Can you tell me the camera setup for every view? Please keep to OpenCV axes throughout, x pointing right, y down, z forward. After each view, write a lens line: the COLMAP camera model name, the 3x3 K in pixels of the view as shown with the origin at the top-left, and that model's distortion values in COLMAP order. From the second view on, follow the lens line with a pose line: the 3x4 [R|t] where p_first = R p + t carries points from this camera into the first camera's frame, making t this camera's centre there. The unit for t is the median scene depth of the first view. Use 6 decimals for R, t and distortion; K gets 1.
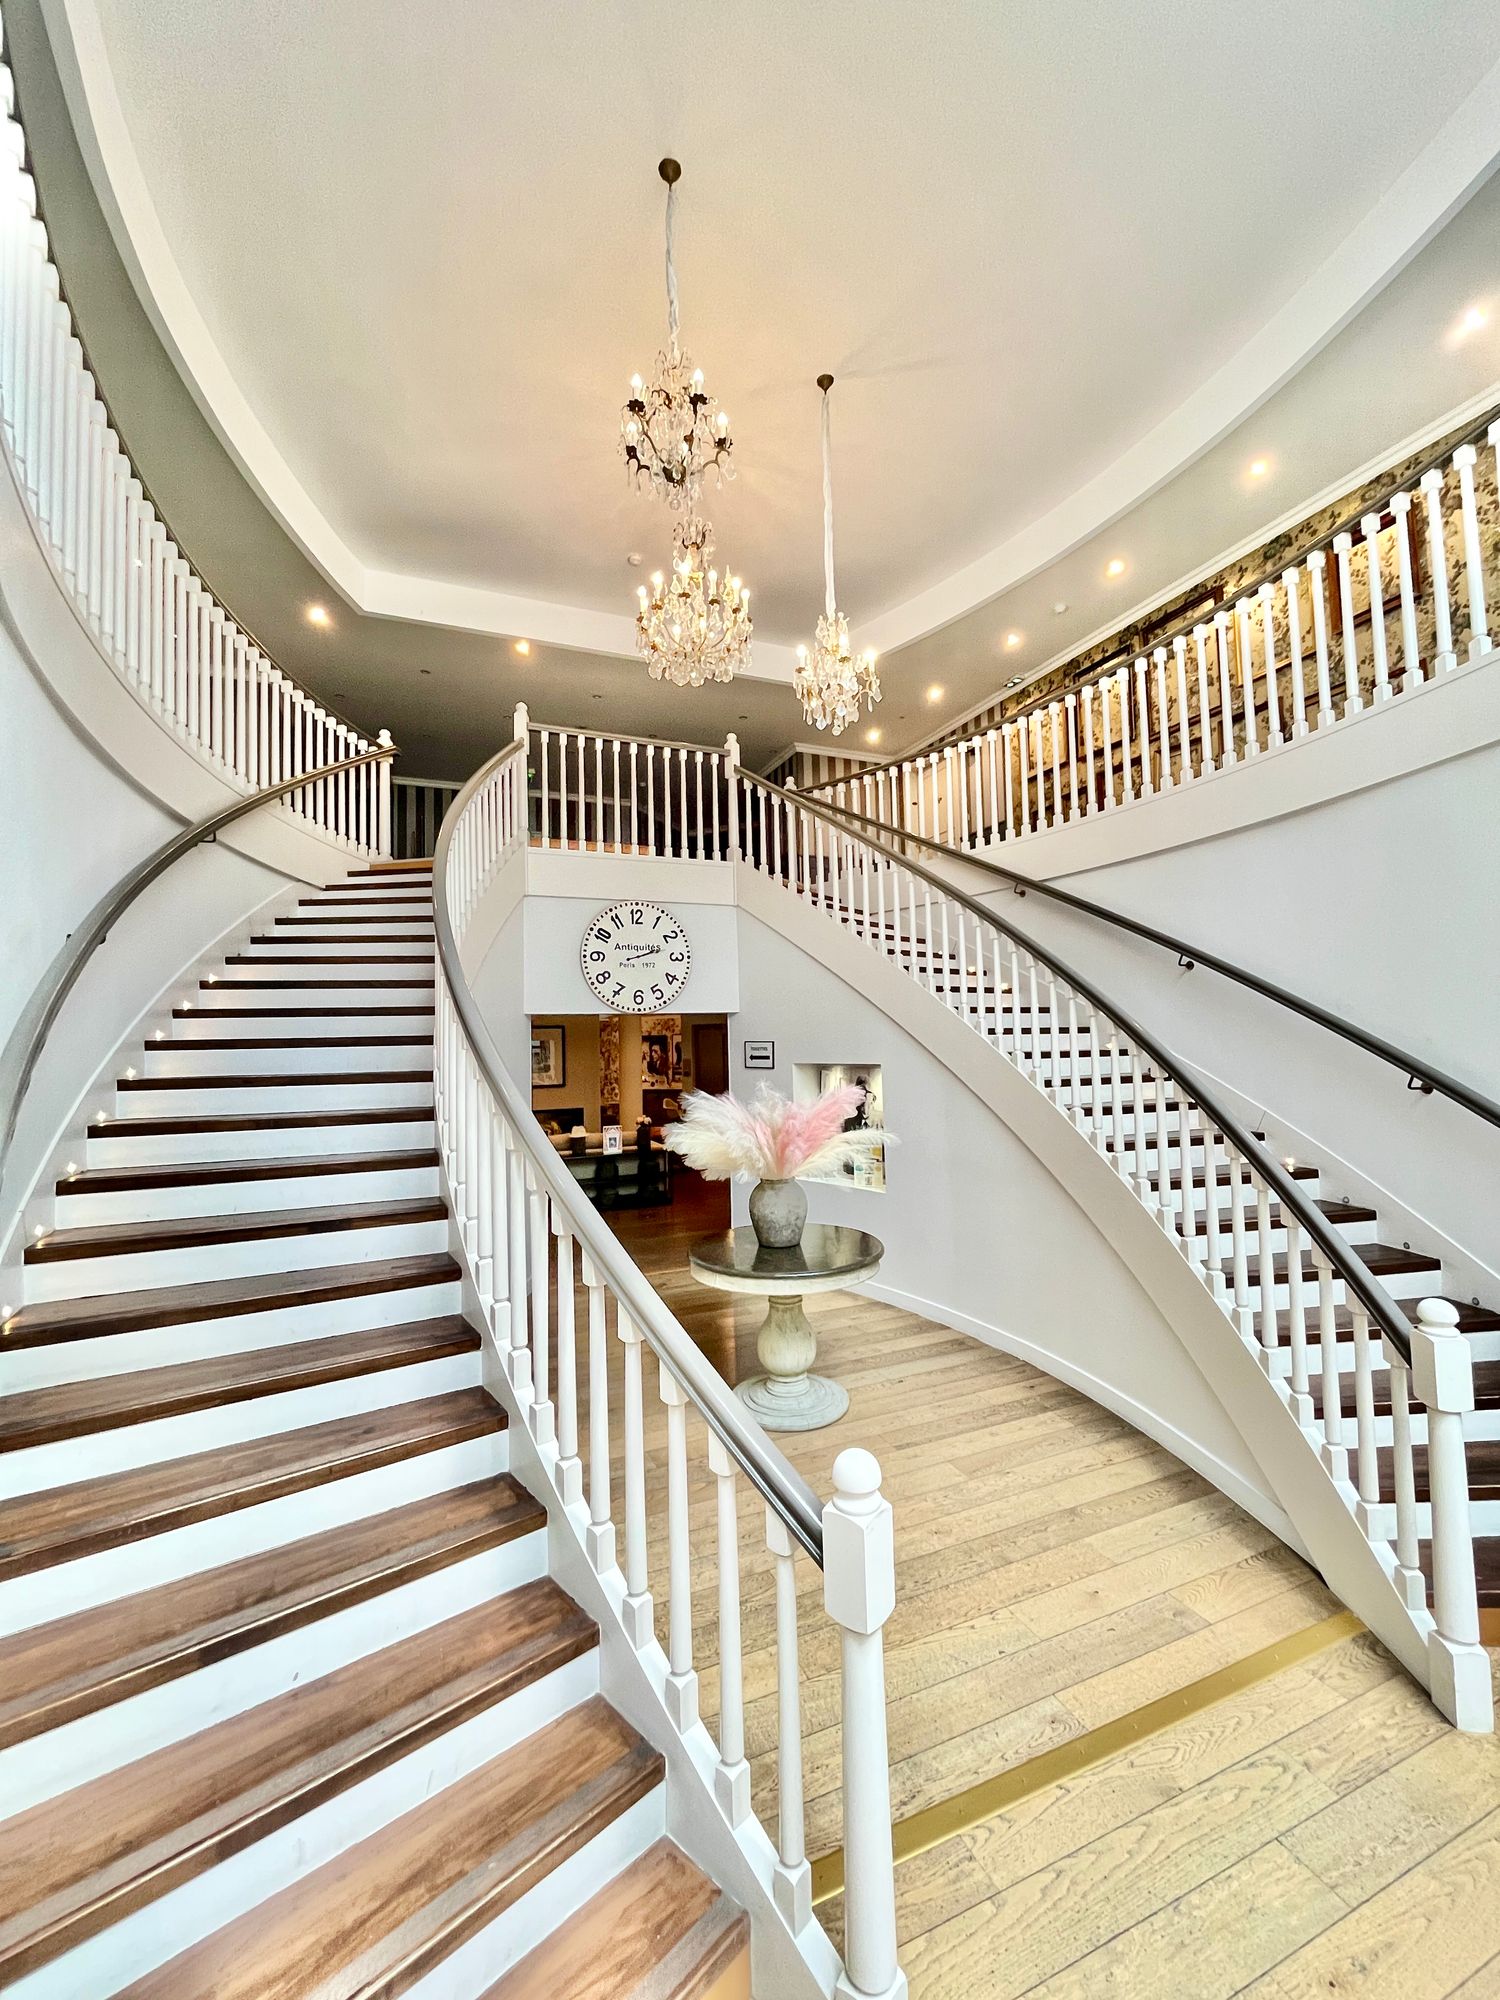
lens RADIAL K [[805.7, 0, 754.0], [0, 805.7, 1004.5], [0, 0, 1]] dist [0.001333, 0.000095]
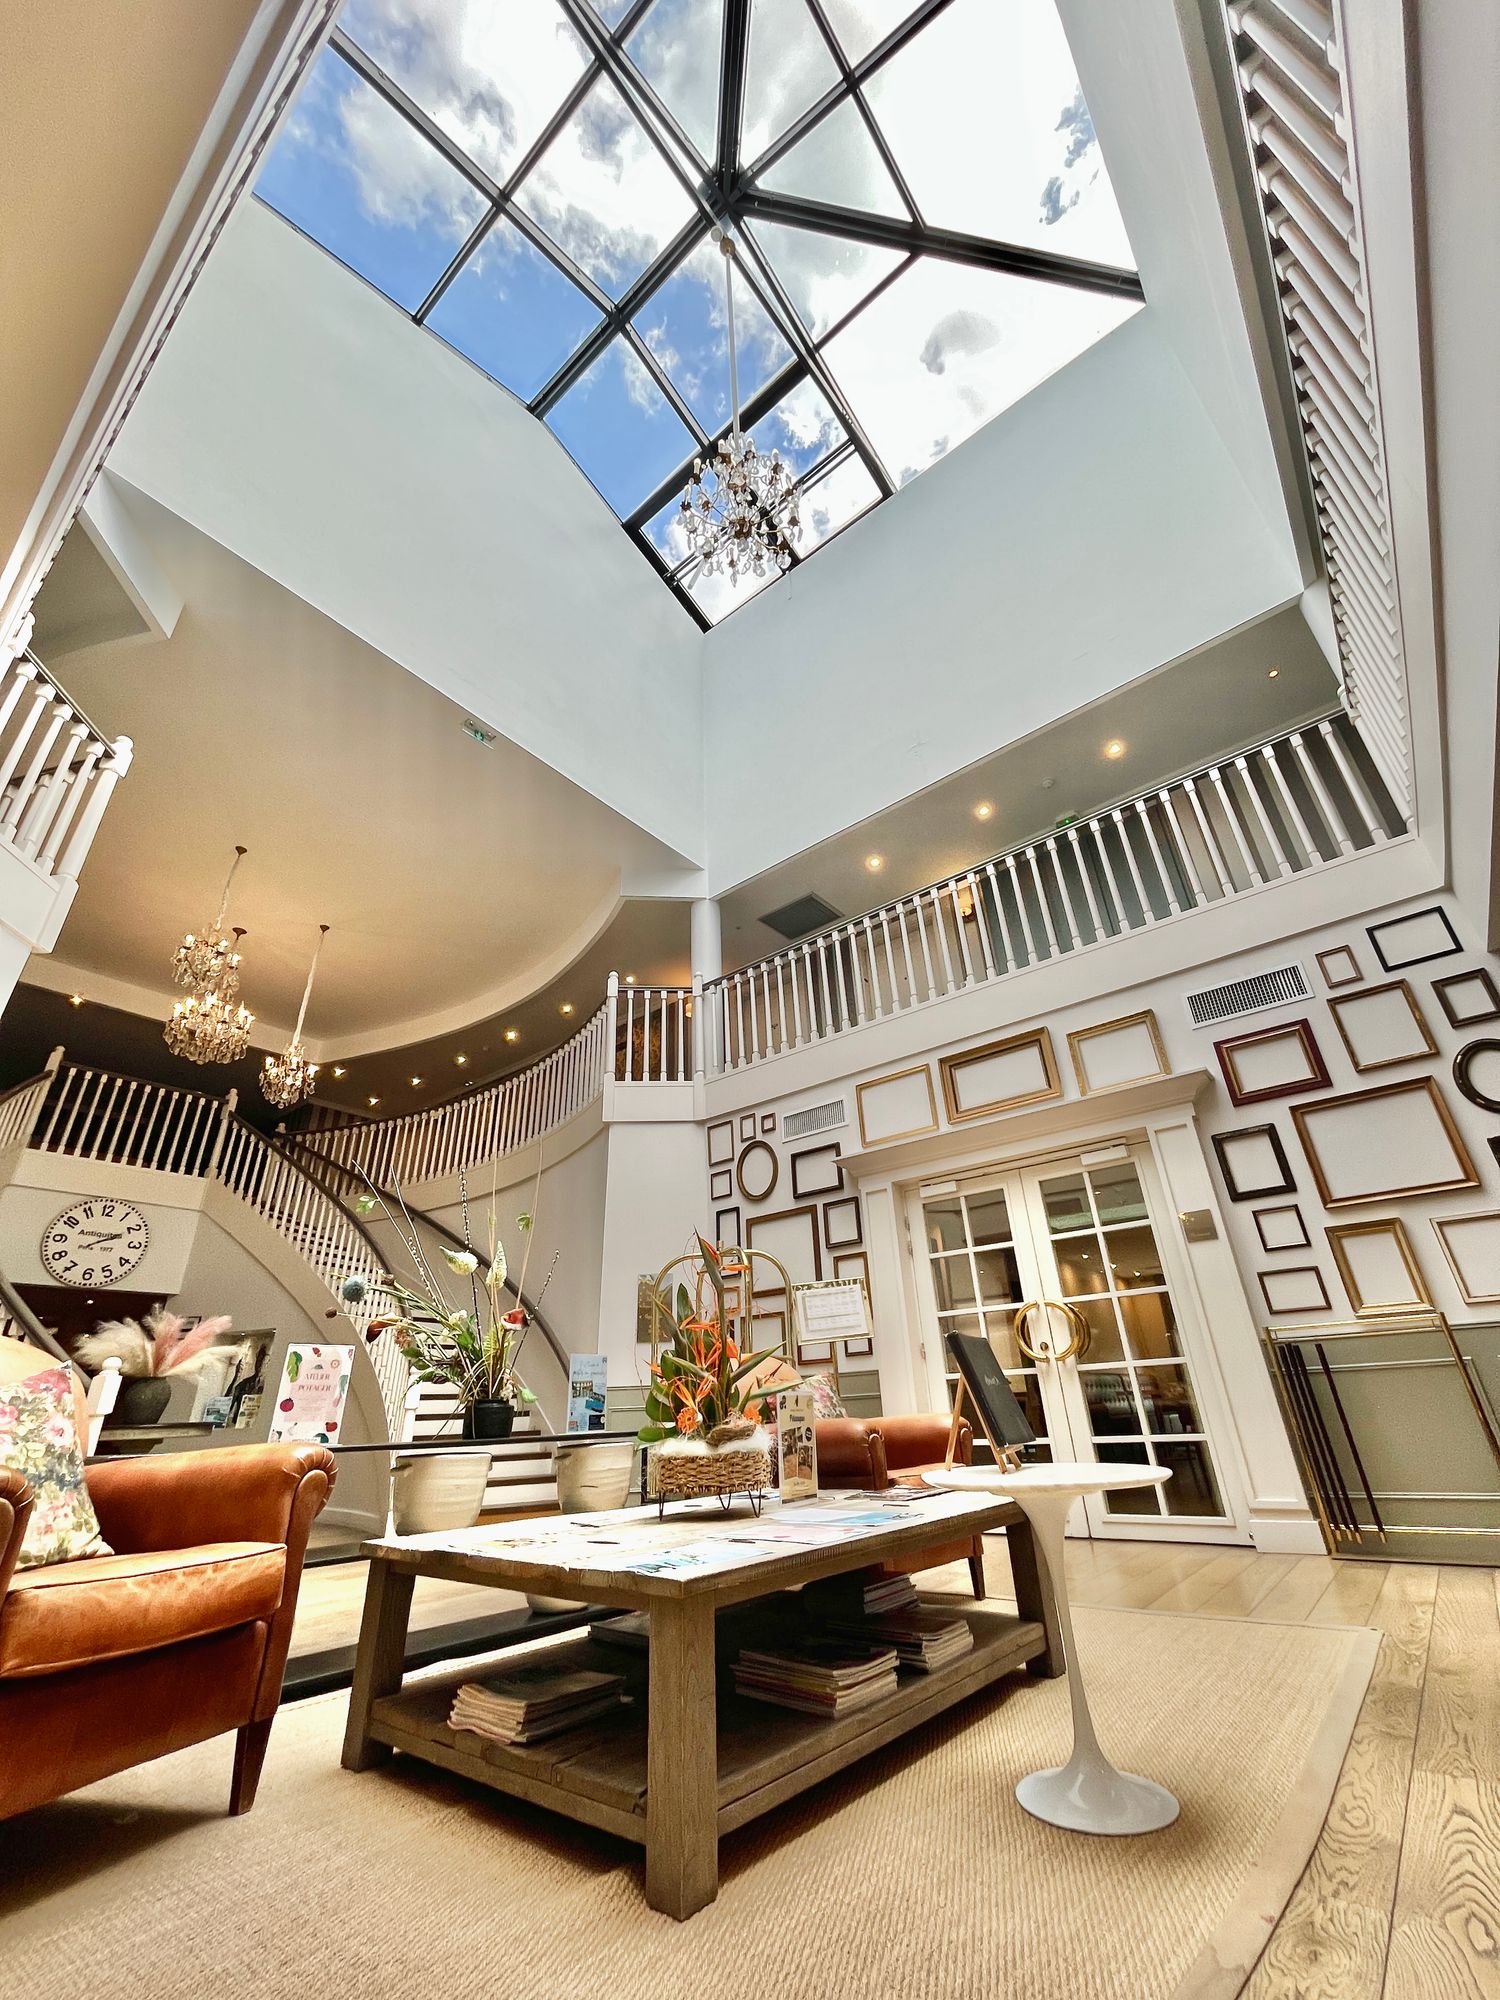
lens RADIAL K [[805.7, 0, 750.4], [0, 805.7, 996.0], [0, 0, 1]] dist [0.001333, 0.000095]
pose [[0.882106, 0.208465, 0.422411, 0.154357], [-0.005836, 0.901510, -0.432720, 0.142283], [-0.471015, 0.379240, 0.796444, -0.698361]]
